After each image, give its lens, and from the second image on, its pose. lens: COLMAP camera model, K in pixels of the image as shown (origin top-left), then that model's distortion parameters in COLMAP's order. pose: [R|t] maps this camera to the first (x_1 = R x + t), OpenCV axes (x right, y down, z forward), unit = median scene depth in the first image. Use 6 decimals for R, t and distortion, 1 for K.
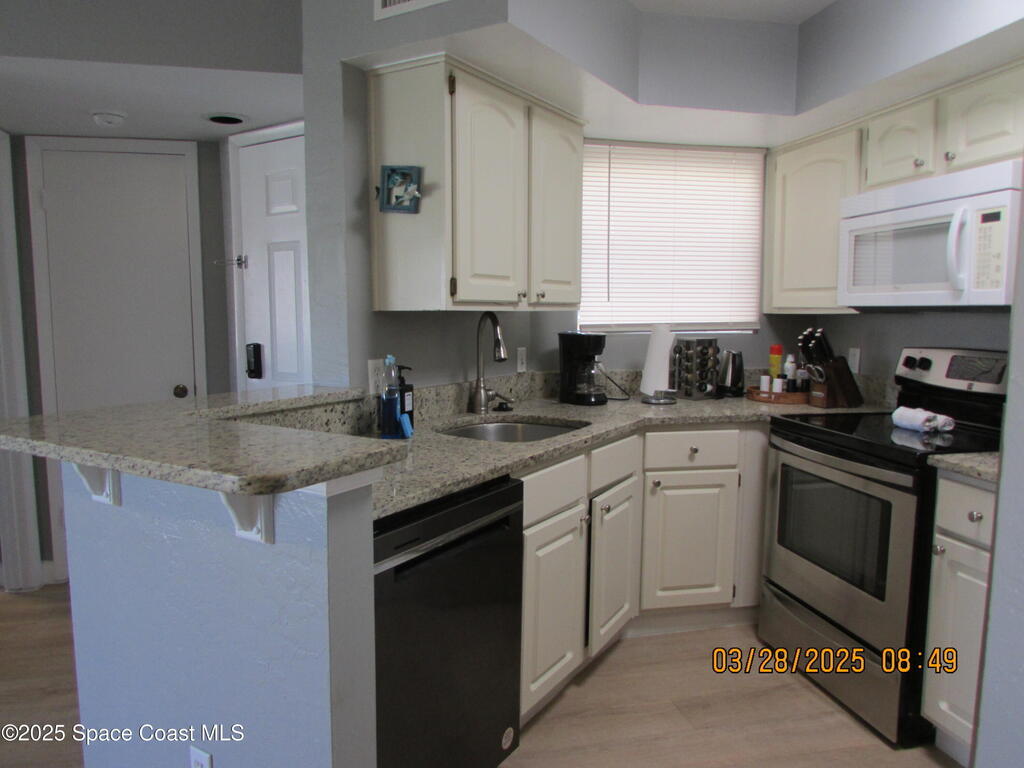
lens RADIAL K [[727.3, 0, 518.5], [0, 727.3, 379.2], [0, 0, 1]] dist [-0.027212, 0.003988]
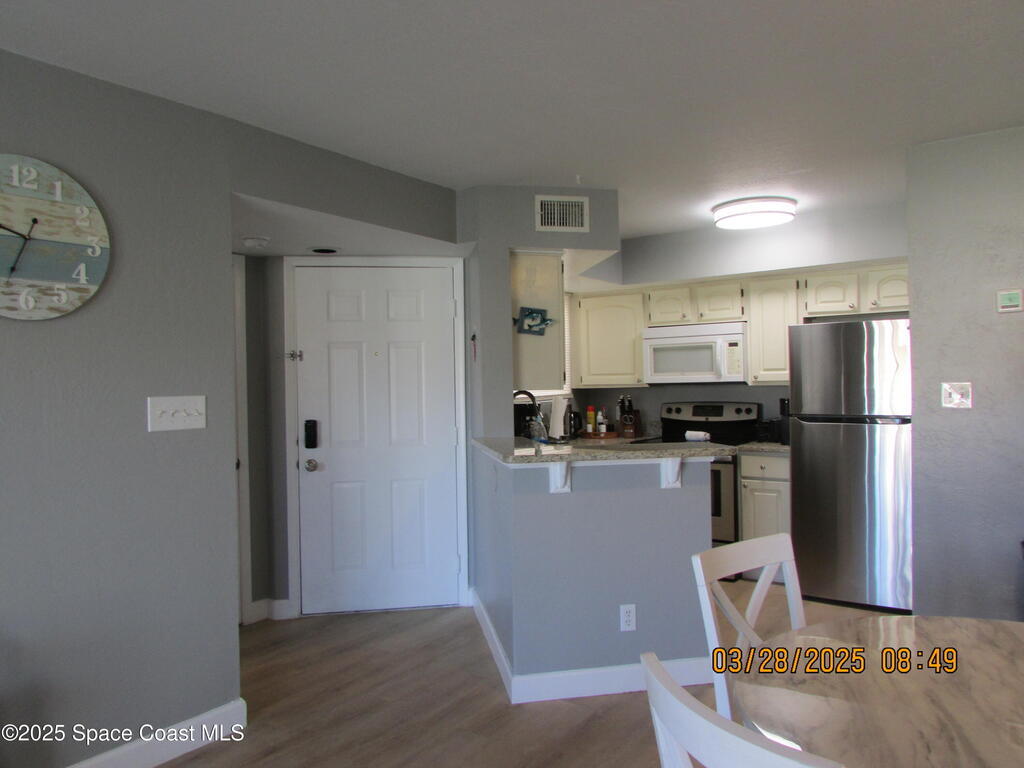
lens RADIAL K [[727.3, 0, 518.5], [0, 727.3, 379.2], [0, 0, 1]] dist [-0.027212, 0.003988]
pose [[0.736034, -0.009165, 0.676883, -1.372621], [0.087565, 0.992797, -0.081774, 0.021053], [-0.671257, 0.119460, 0.731535, -0.246180]]
